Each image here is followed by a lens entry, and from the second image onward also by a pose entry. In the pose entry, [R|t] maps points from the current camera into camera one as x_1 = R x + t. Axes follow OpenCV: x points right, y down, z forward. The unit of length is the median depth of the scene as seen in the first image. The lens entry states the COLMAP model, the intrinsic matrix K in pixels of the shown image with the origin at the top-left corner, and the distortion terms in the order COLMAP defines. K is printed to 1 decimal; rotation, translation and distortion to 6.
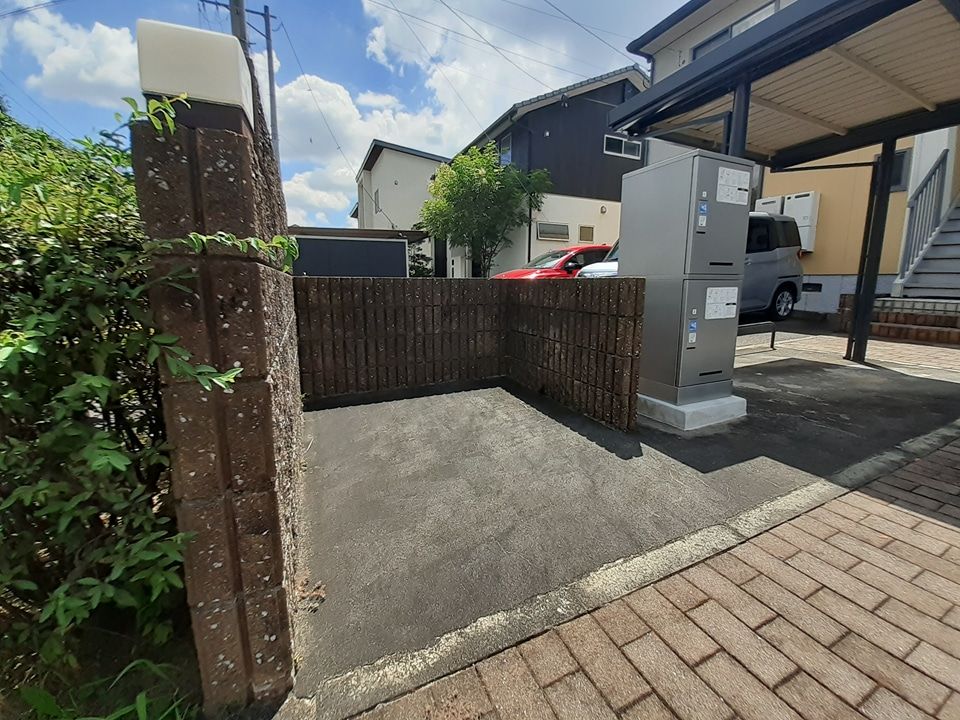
lens RADIAL K [[385.1, 0, 470.8], [0, 385.1, 343.4], [0, 0, 1]] dist [-0.003555, -0.008734]
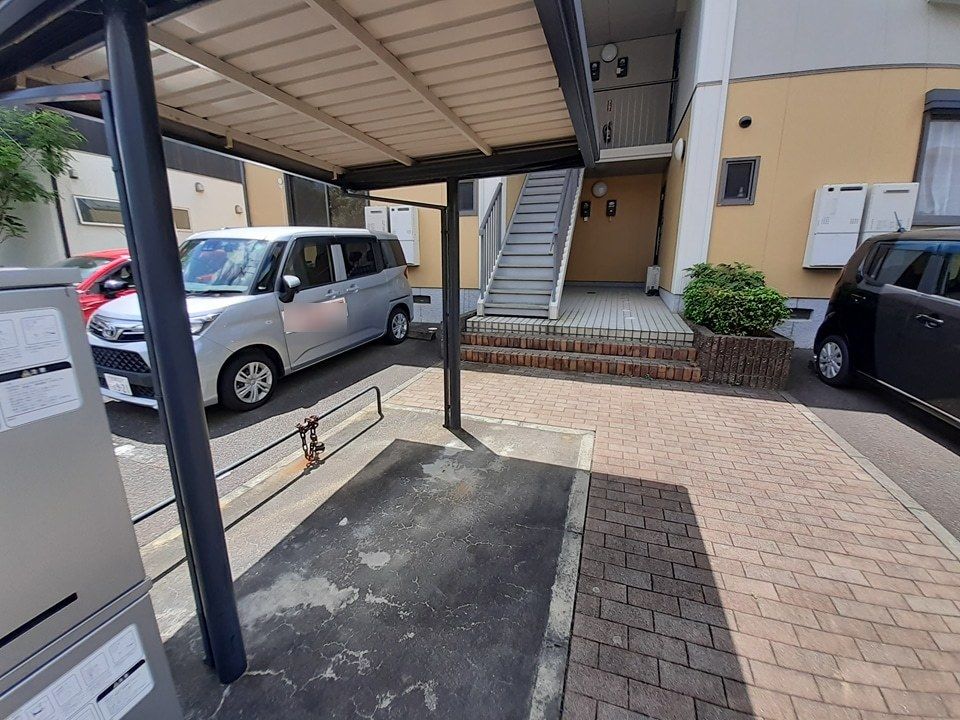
lens RADIAL K [[385.1, 0, 485.3], [0, 385.1, 344.6], [0, 0, 1]] dist [-0.003555, -0.008734]
pose [[0.663280, -0.157788, 0.731548, 0.251221], [0.112320, 0.987437, 0.111143, -0.142050], [-0.739895, 0.008448, 0.672669, 0.195036]]
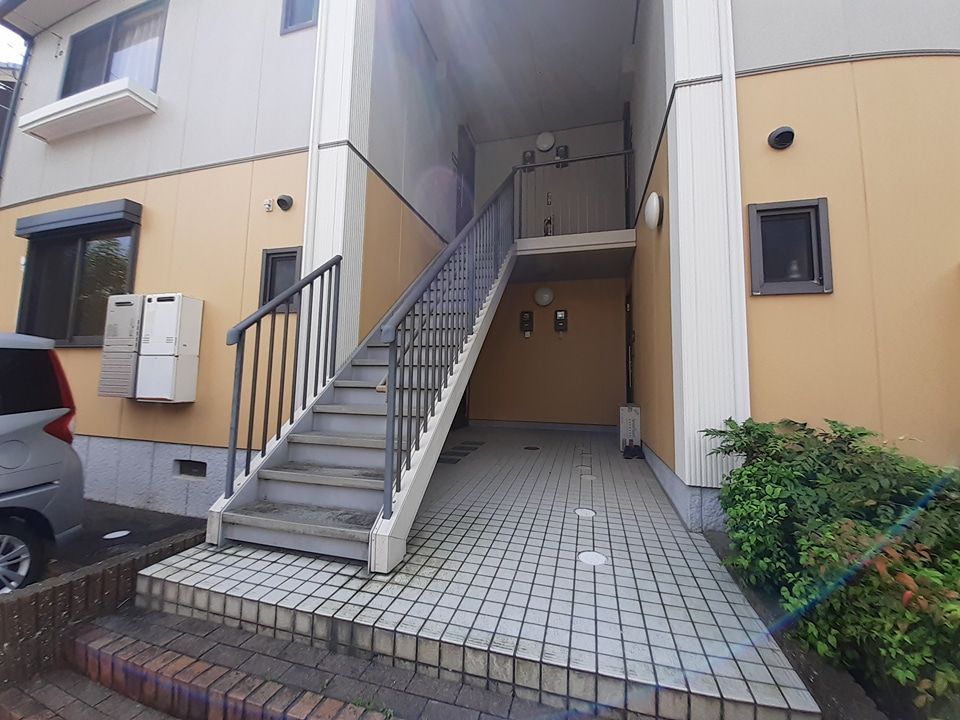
lens RADIAL K [[385.1, 0, 478.9], [0, 385.1, 337.9], [0, 0, 1]] dist [-0.003555, -0.008734]
pose [[0.624379, 0.099476, 0.774762, 0.826082], [0.099251, 0.973715, -0.205007, -0.202598], [-0.774791, 0.204898, 0.598094, 0.390931]]
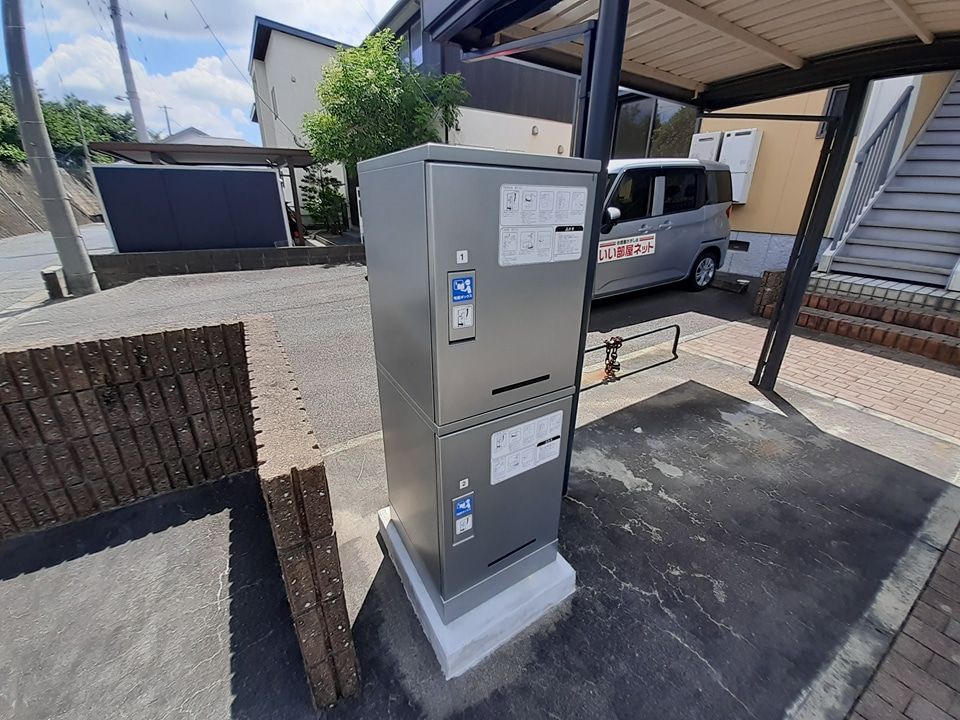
lens RADIAL K [[385.1, 0, 474.4], [0, 385.1, 351.7], [0, 0, 1]] dist [-0.003555, -0.008734]
pose [[0.991178, -0.037209, 0.127206, 0.184275], [0.008471, 0.975605, 0.219372, -0.123500], [-0.132265, -0.216359, 0.967313, 0.188234]]
